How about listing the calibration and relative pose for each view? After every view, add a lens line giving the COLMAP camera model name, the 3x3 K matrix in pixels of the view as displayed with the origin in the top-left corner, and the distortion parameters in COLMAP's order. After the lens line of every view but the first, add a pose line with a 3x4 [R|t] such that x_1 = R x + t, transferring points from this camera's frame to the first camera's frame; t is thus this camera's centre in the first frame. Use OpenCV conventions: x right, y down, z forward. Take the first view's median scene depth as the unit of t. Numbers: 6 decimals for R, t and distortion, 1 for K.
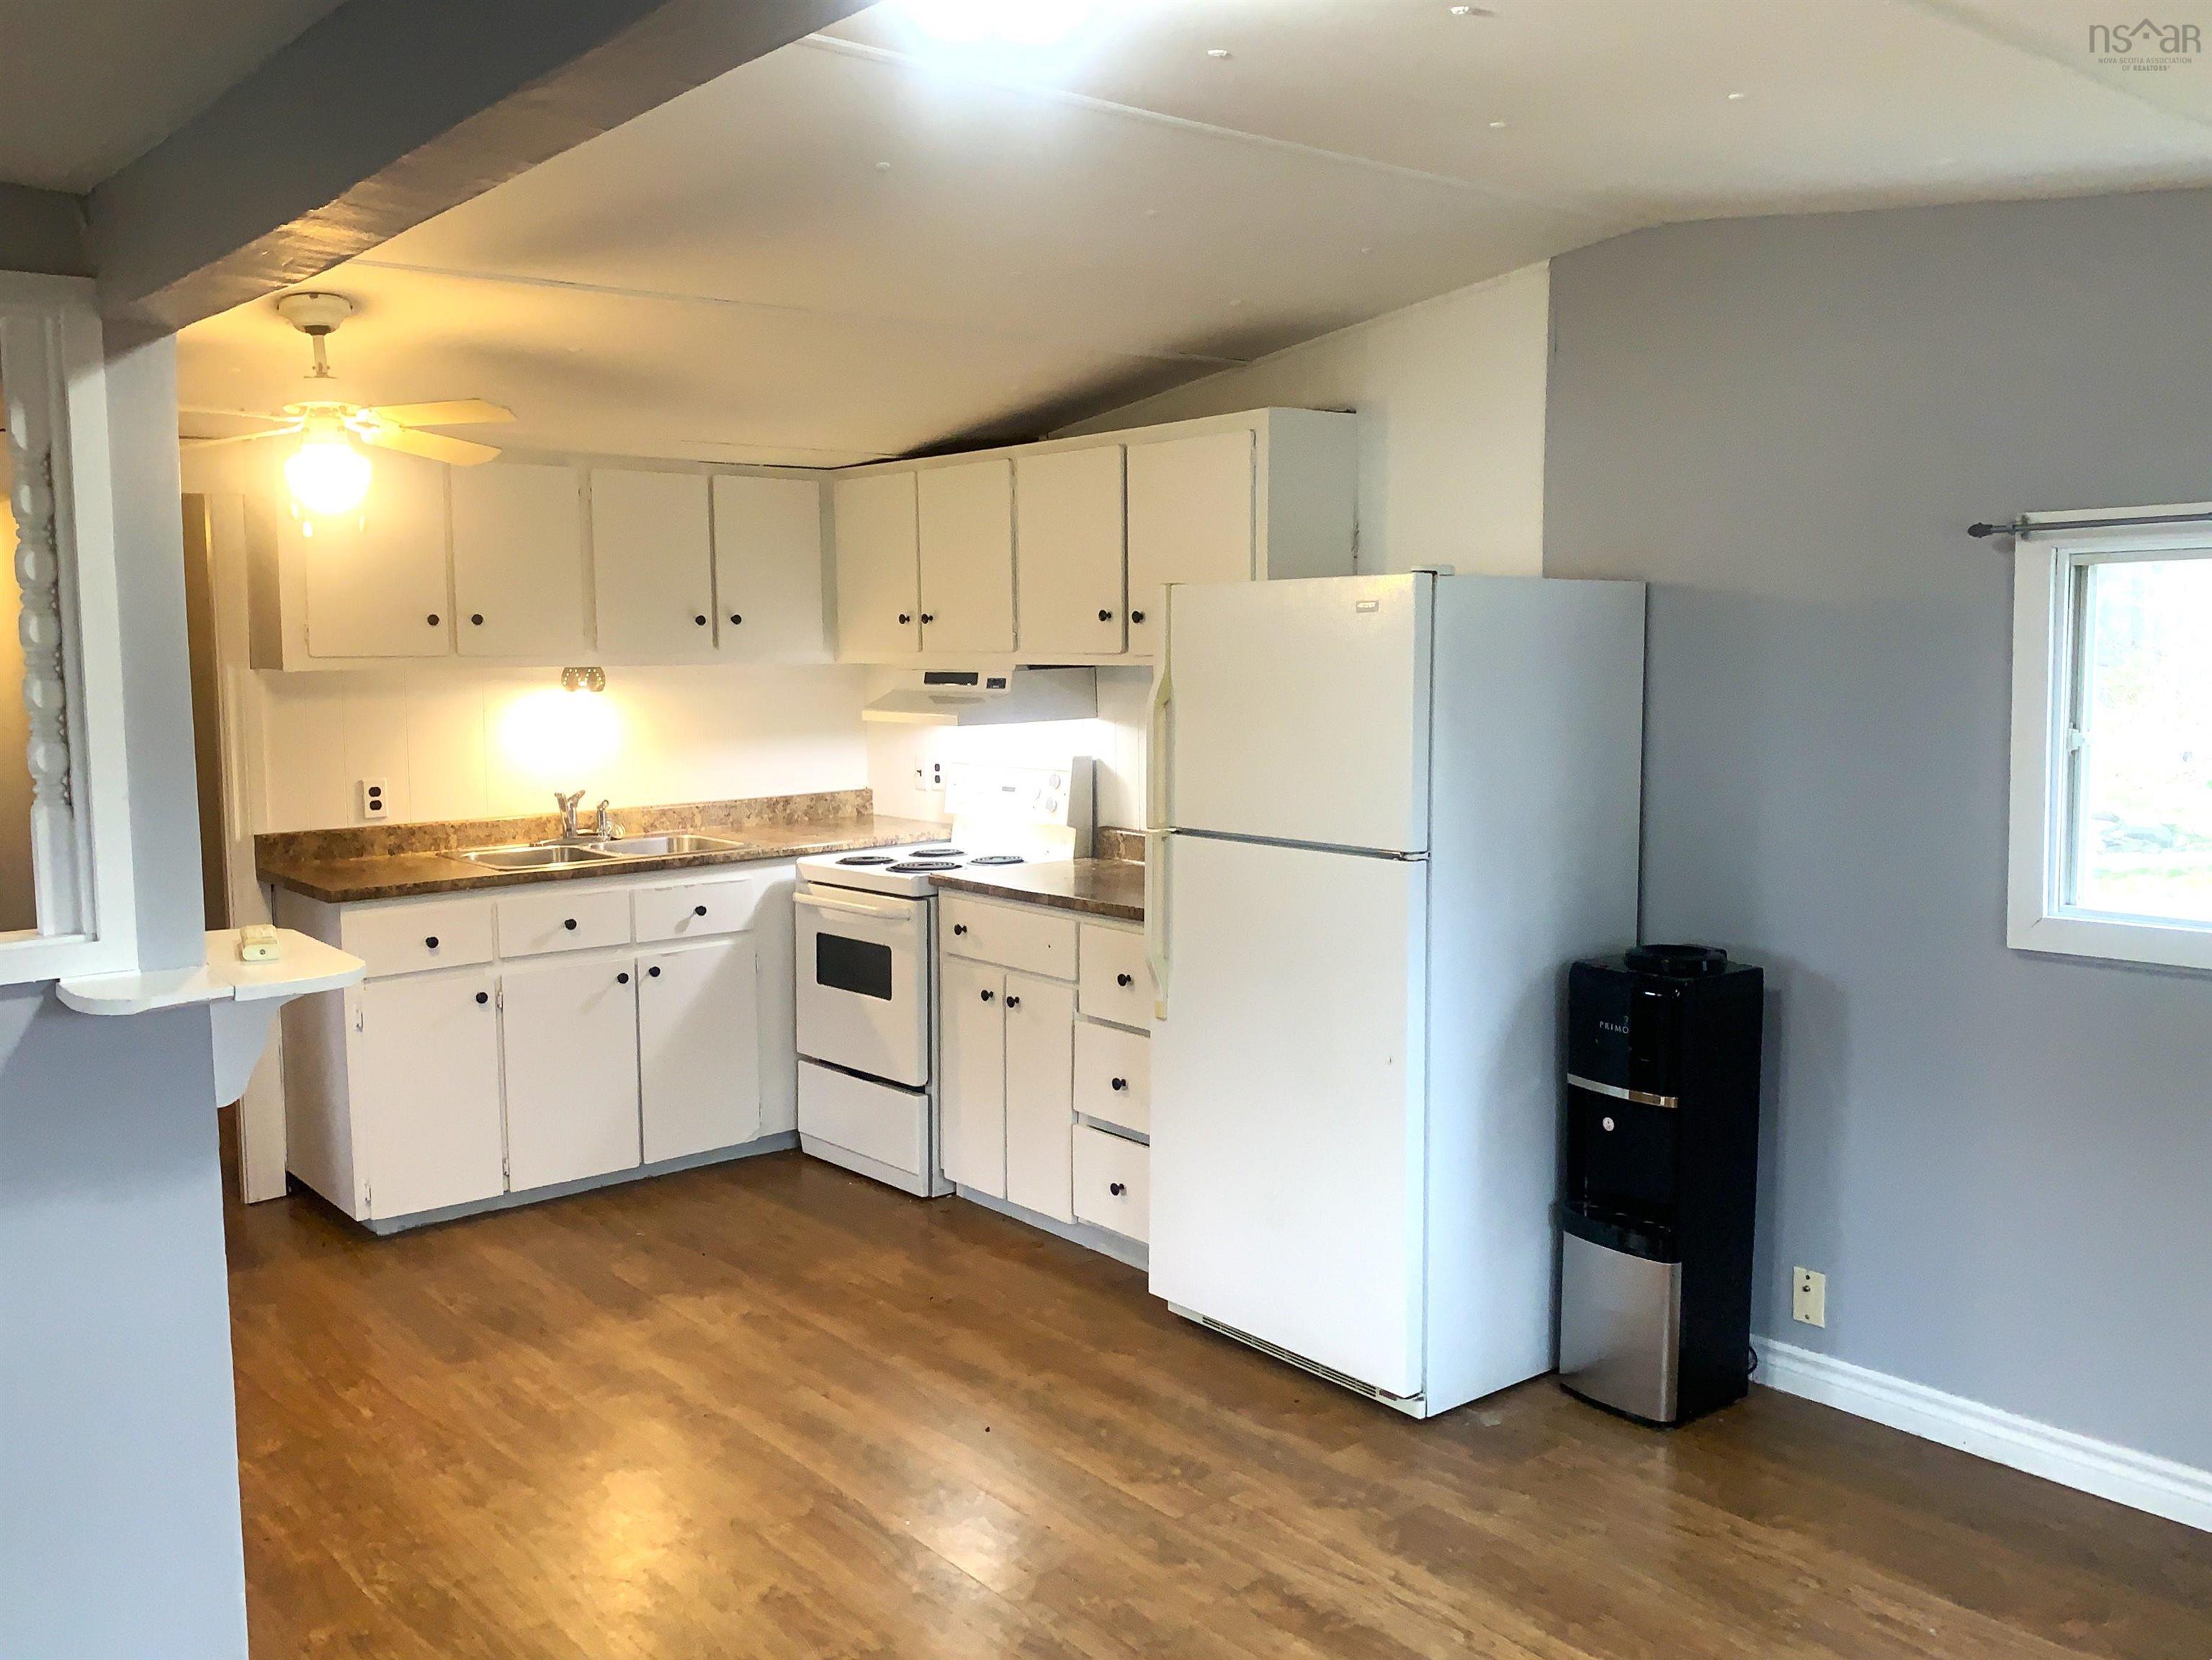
lens RADIAL K [[1791.7, 0, 1106.0], [0, 1791.7, 830.0], [0, 0, 1]] dist [0.002370, -0.001134]
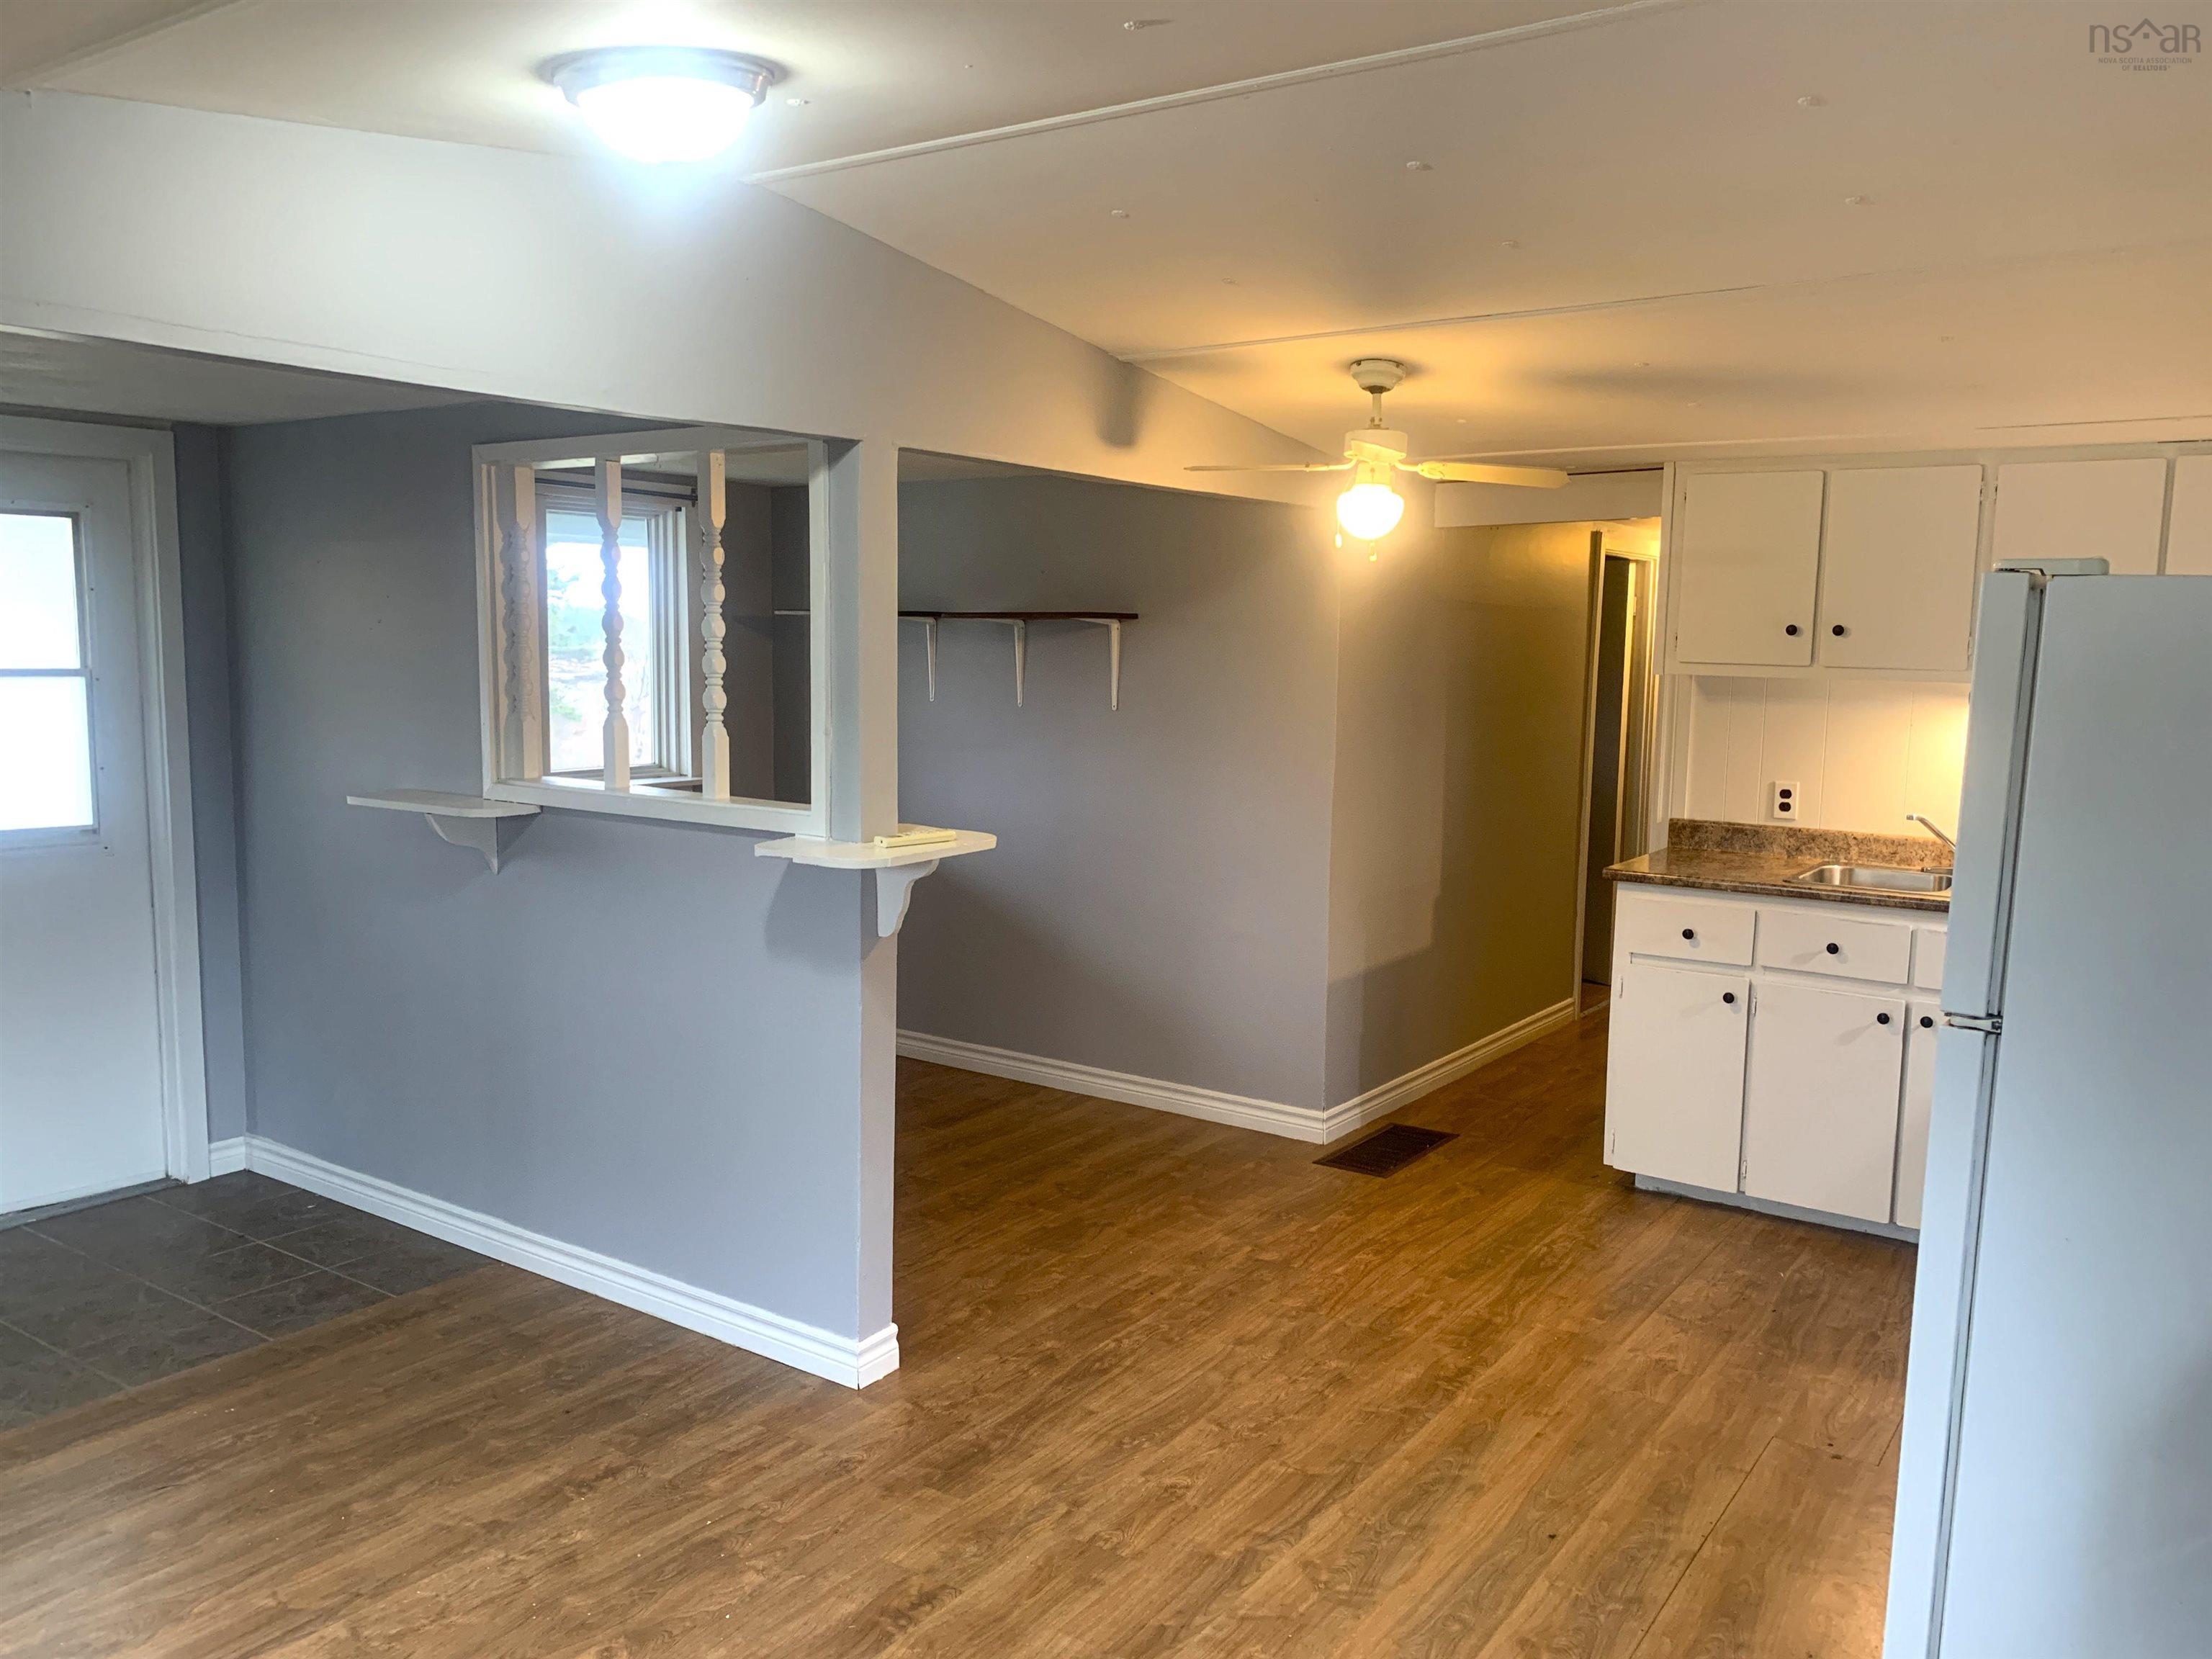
lens RADIAL K [[1676.0, 0, 1118.7], [0, 1676.0, 853.4], [0, 0, 1]] dist [-0.005076, -0.001288]
pose [[0.255222, 0.137331, -0.957080, 0.478804], [-0.122667, 0.986462, 0.108836, -0.050490], [0.959070, 0.089625, 0.268613, 0.404394]]
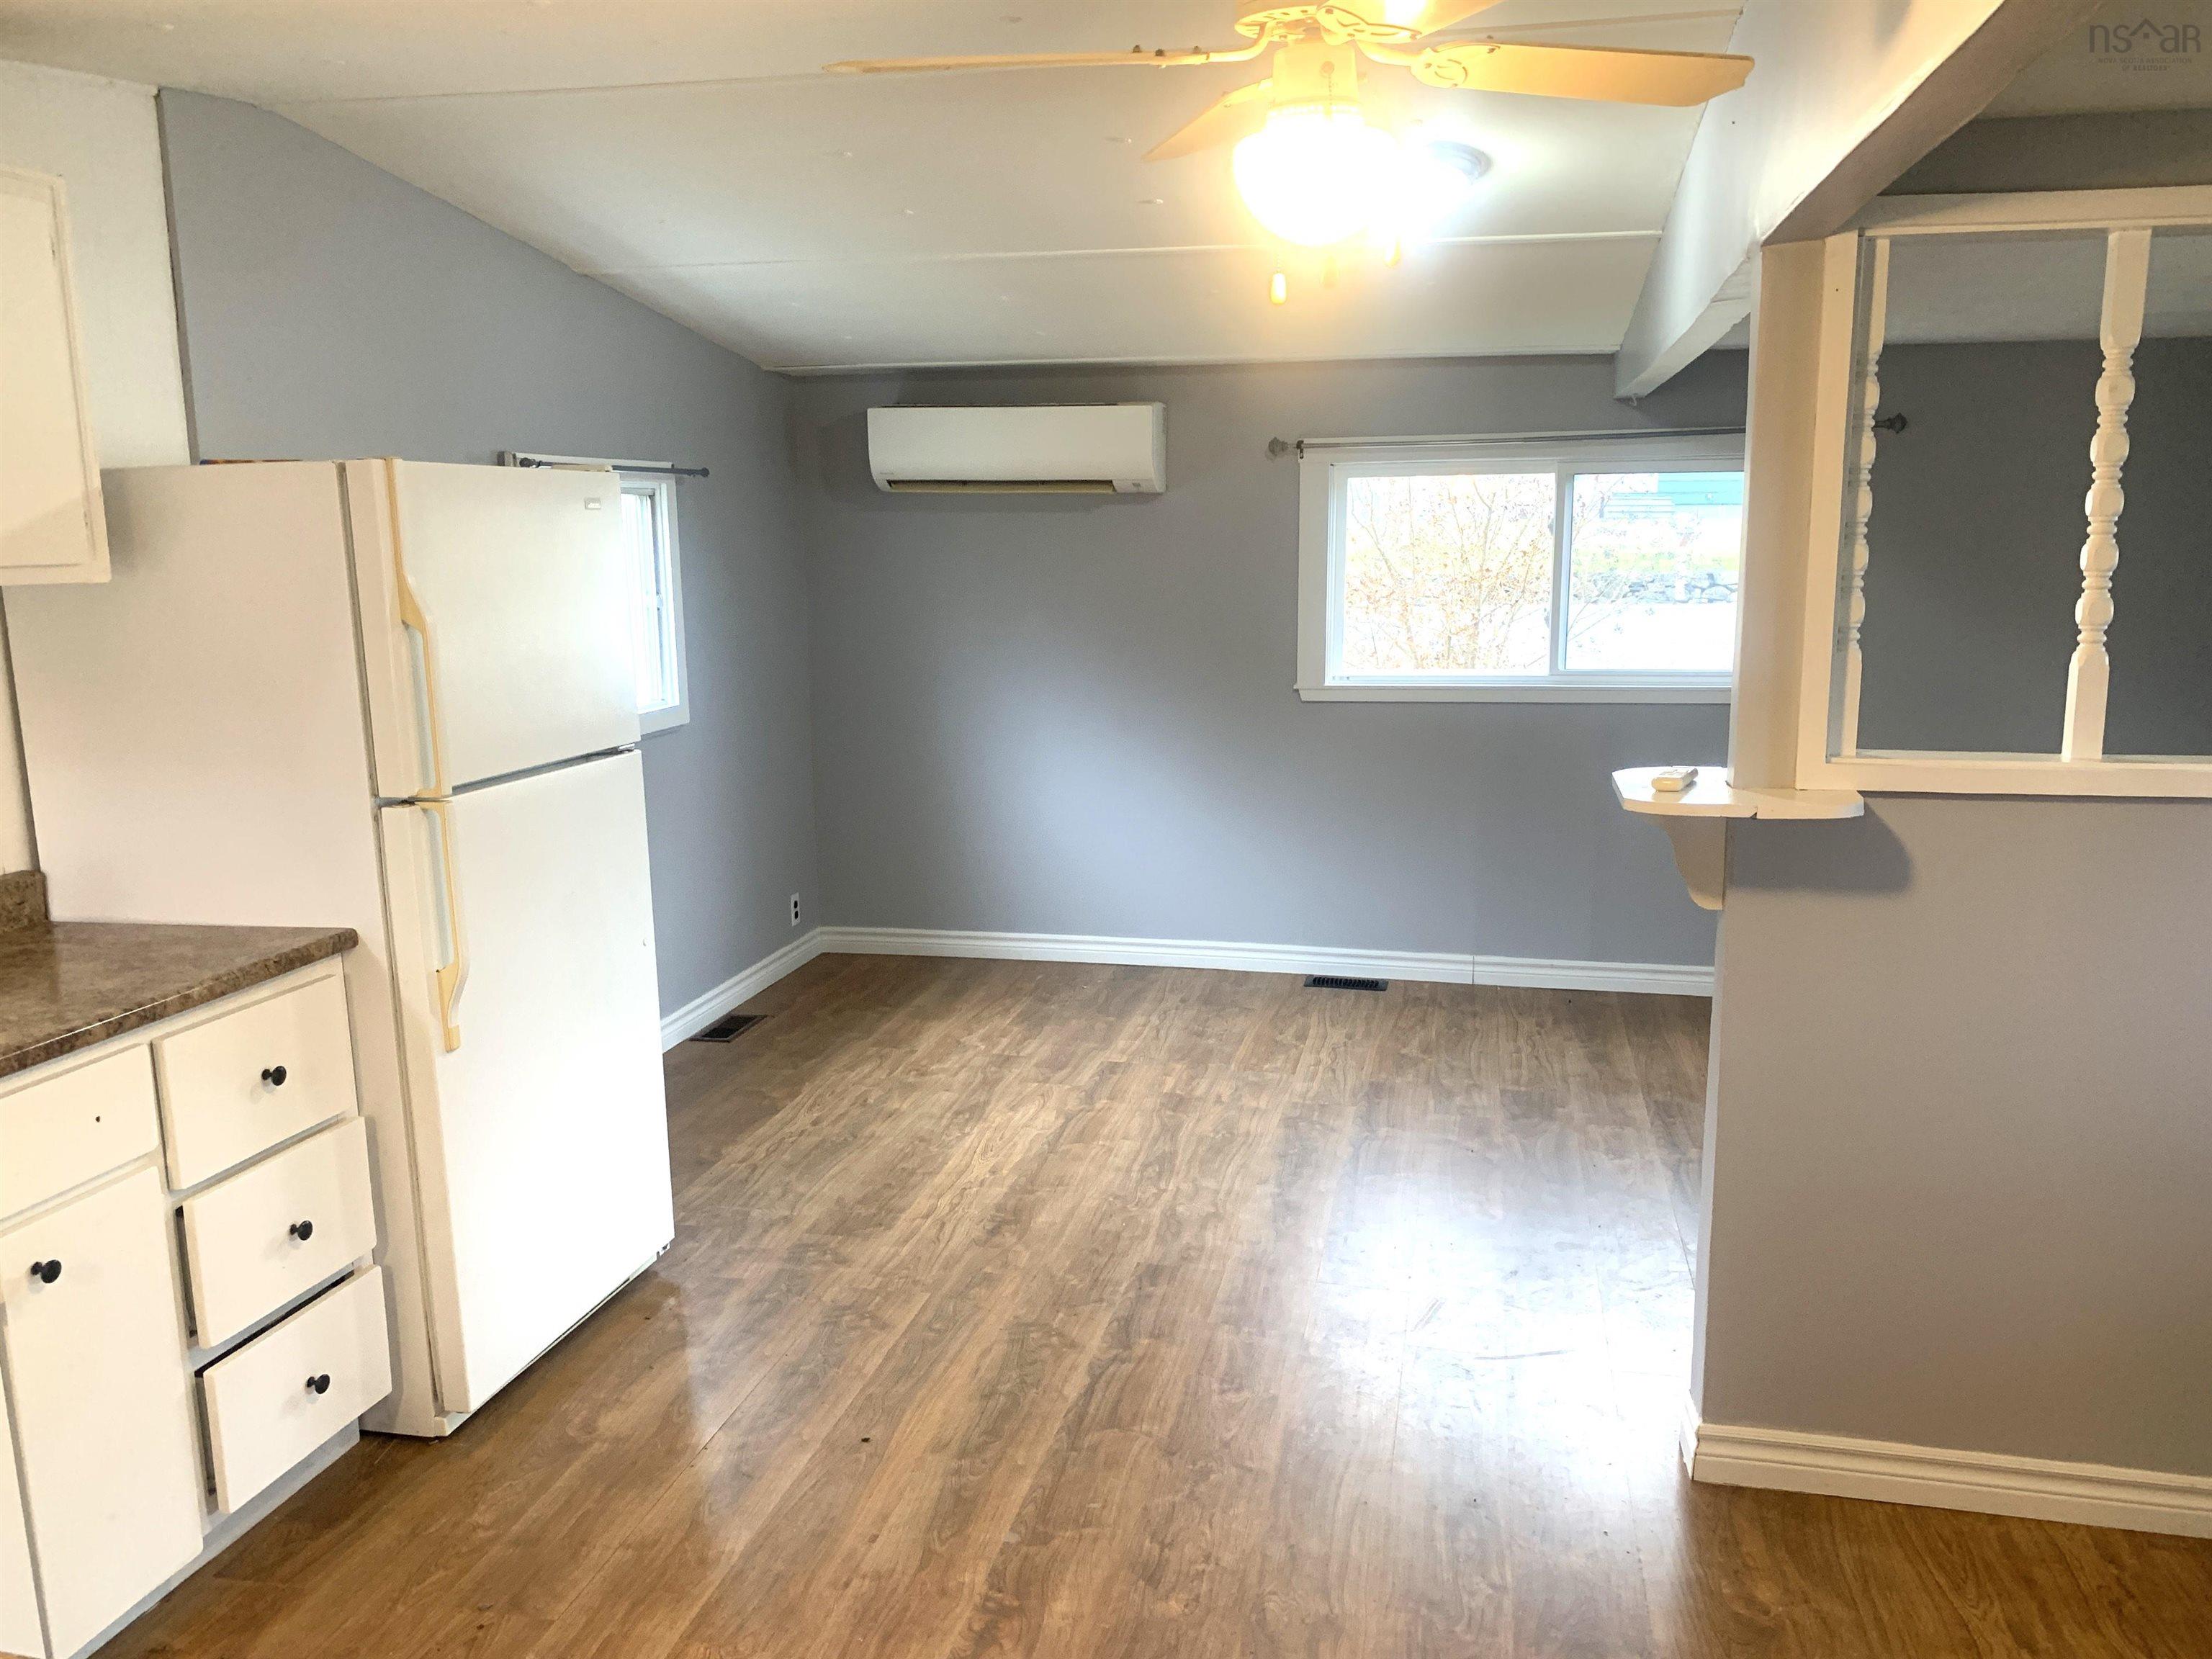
lens RADIAL K [[1676.0, 0, 1118.7], [0, 1676.0, 853.4], [0, 0, 1]] dist [-0.005076, -0.001288]
pose [[-0.604222, -0.136308, 0.785071, -0.578758], [0.099397, 0.964670, 0.243990, -0.099204], [-0.790593, 0.225458, -0.569326, 0.990303]]
